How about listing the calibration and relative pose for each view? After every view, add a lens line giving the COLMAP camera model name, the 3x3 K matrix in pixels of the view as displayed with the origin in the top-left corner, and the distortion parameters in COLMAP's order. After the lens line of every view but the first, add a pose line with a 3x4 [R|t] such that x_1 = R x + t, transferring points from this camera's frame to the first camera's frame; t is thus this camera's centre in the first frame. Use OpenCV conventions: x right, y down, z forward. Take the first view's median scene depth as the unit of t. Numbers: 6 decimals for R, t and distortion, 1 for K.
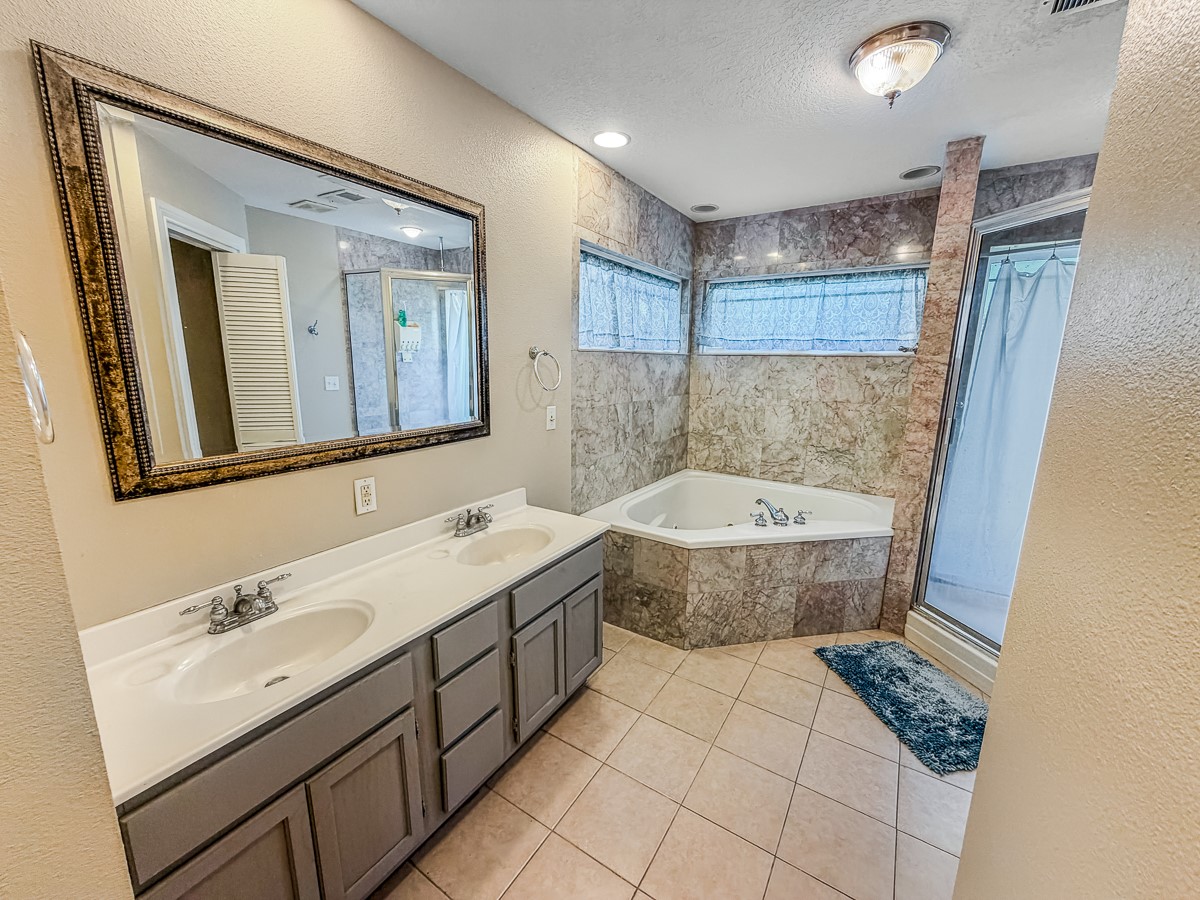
lens RADIAL K [[480.4, 0, 599.1], [0, 480.4, 453.3], [0, 0, 1]] dist [-0.001802, 0.000042]
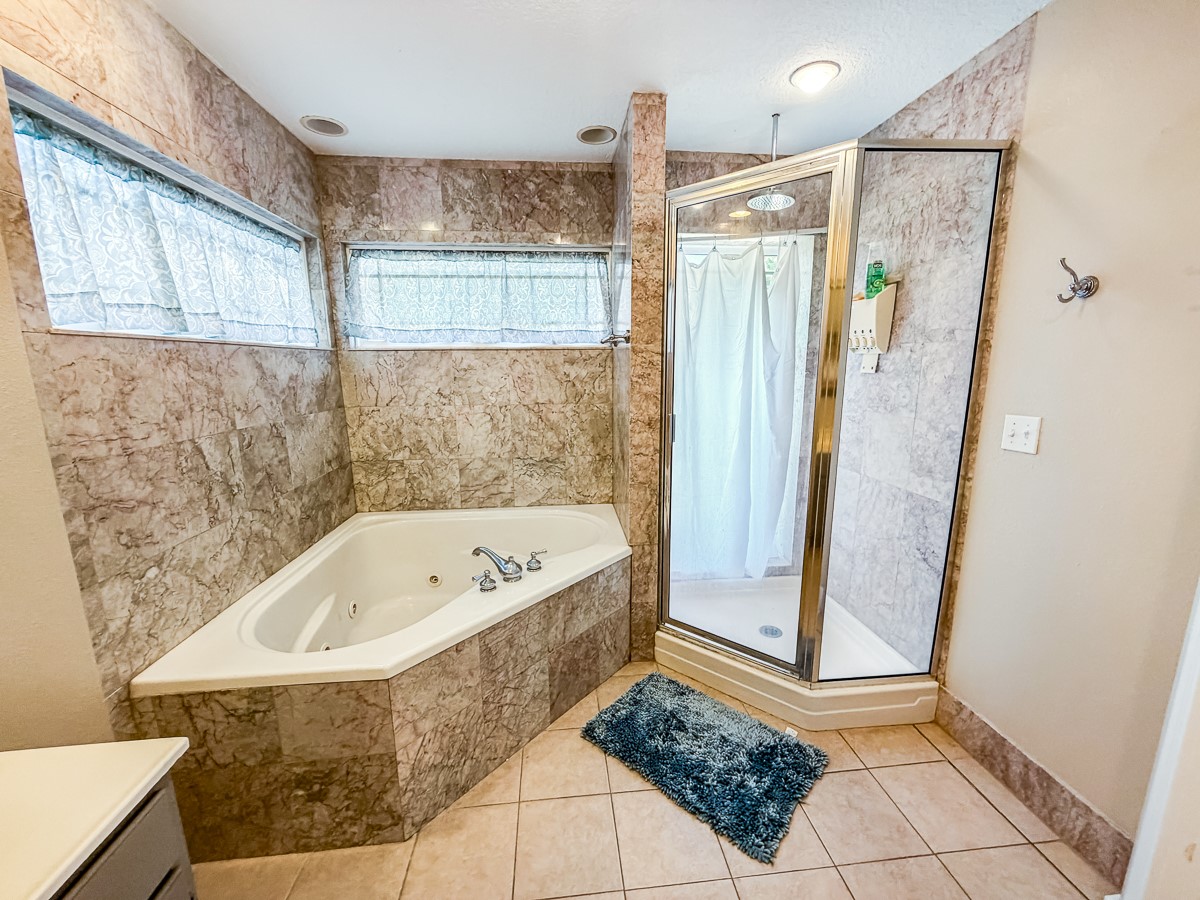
lens RADIAL K [[480.4, 0, 599.1], [0, 480.4, 453.3], [0, 0, 1]] dist [-0.001802, 0.000042]
pose [[0.781048, -0.135542, 0.609583, 0.057075], [0.140391, 0.989284, 0.040089, -0.044130], [-0.608485, 0.054269, 0.791708, 0.300983]]
